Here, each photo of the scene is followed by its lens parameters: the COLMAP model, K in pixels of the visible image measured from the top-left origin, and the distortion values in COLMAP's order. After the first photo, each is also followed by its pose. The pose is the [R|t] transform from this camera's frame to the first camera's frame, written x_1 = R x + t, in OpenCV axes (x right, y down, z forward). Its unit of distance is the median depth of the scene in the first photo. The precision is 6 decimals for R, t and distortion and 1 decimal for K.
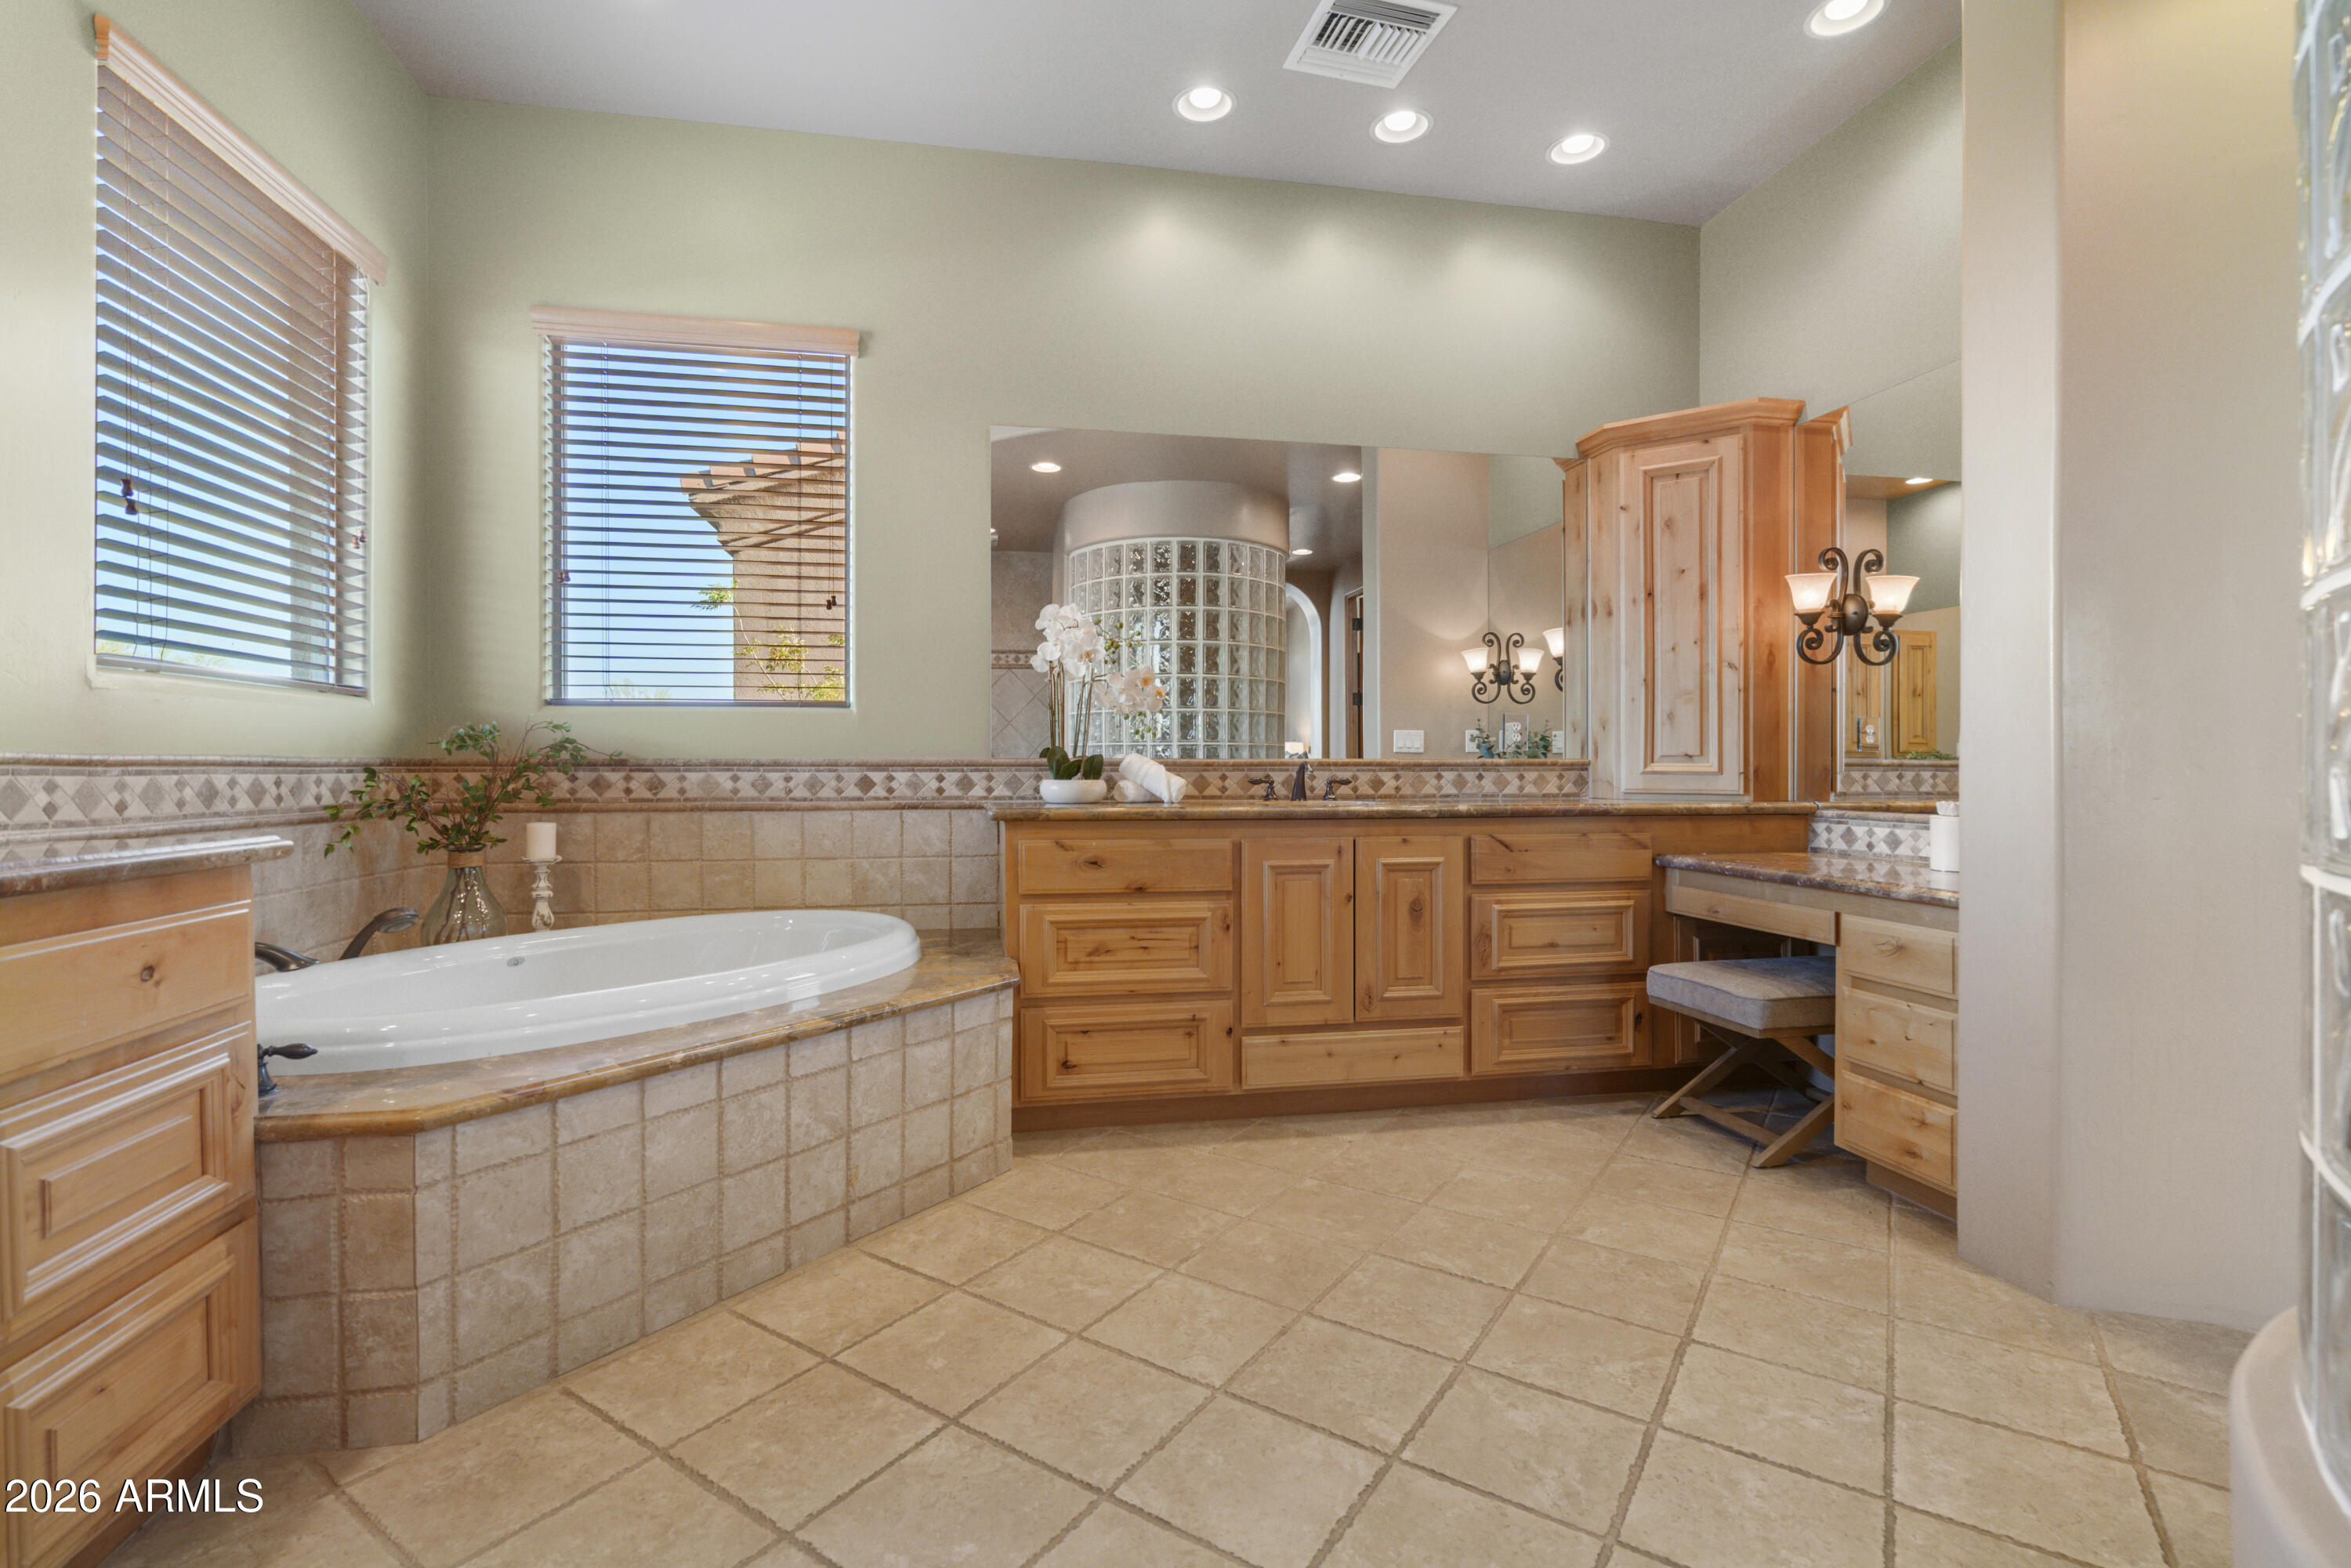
lens RADIAL K [[1065.5, 0, 1182.9], [0, 1065.5, 773.1], [0, 0, 1]] dist [-0.001146, 0.000198]
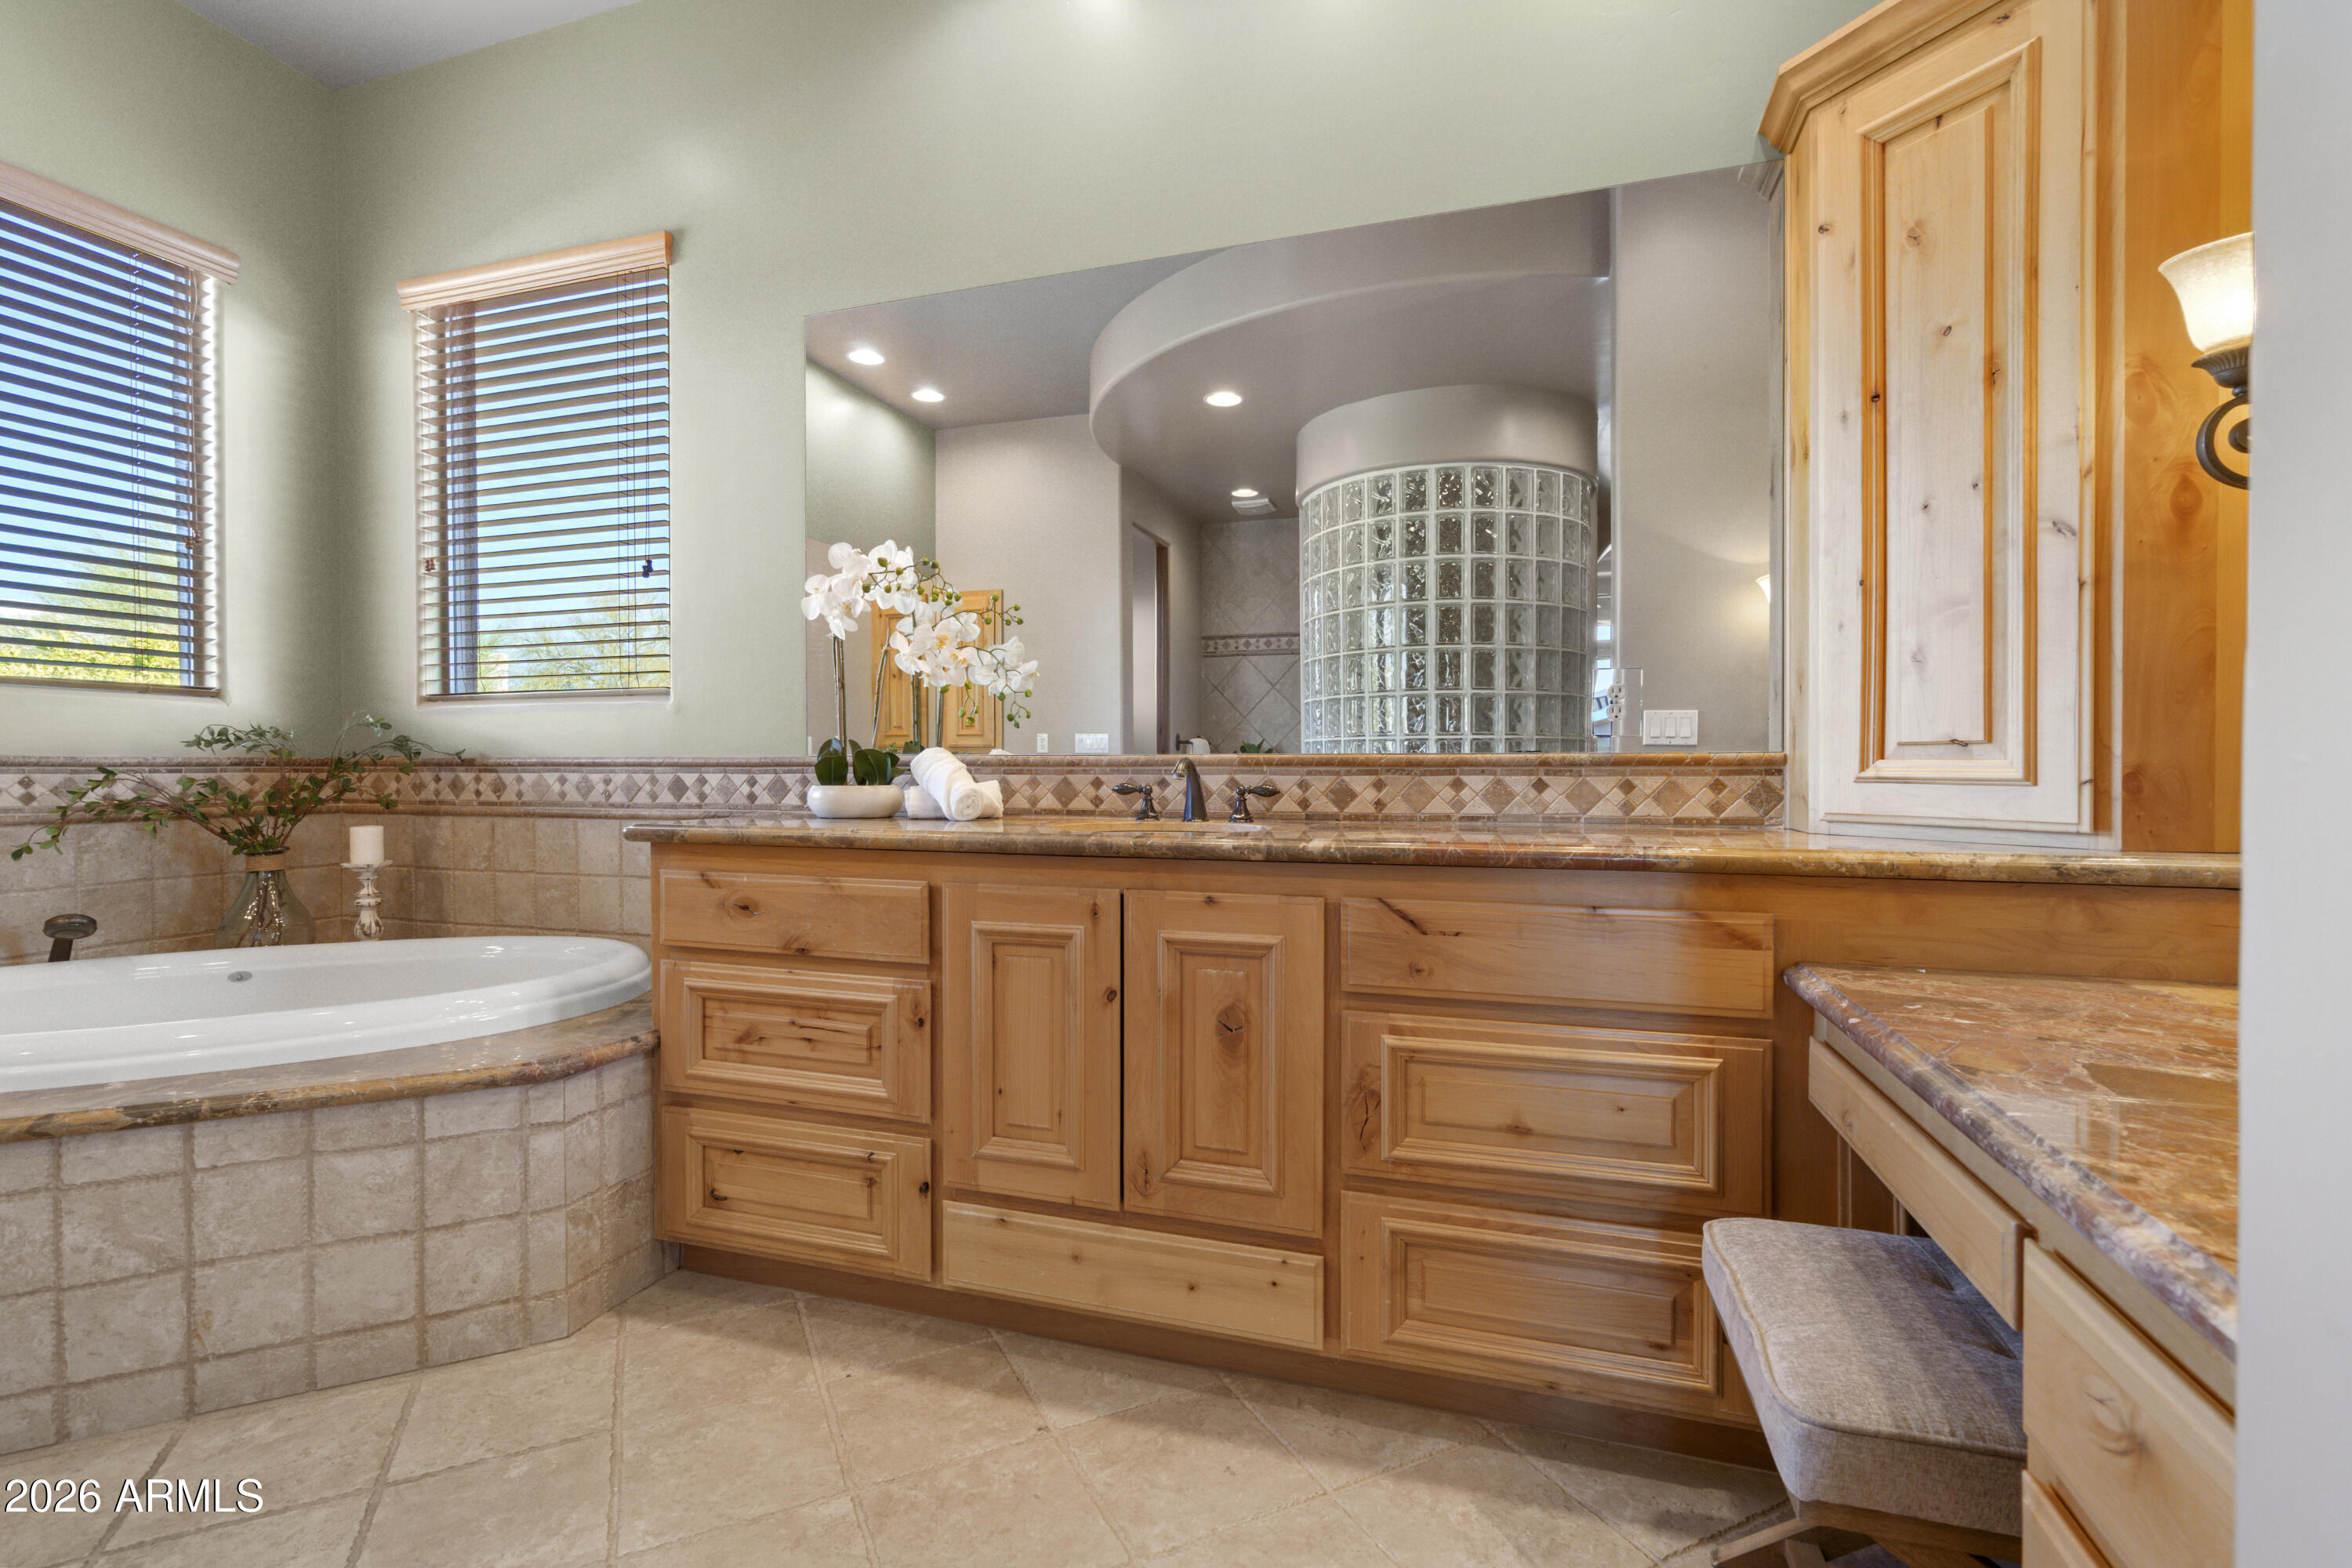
lens RADIAL K [[1065.9, 0, 1169.2], [0, 1065.9, 781.5], [0, 0, 1]] dist [-0.001146, 0.000198]
pose [[0.869918, 0.006913, -0.493147, 0.456643], [-0.003006, 0.999958, 0.008714, -0.003154], [0.493187, -0.006098, 0.869902, 0.502548]]
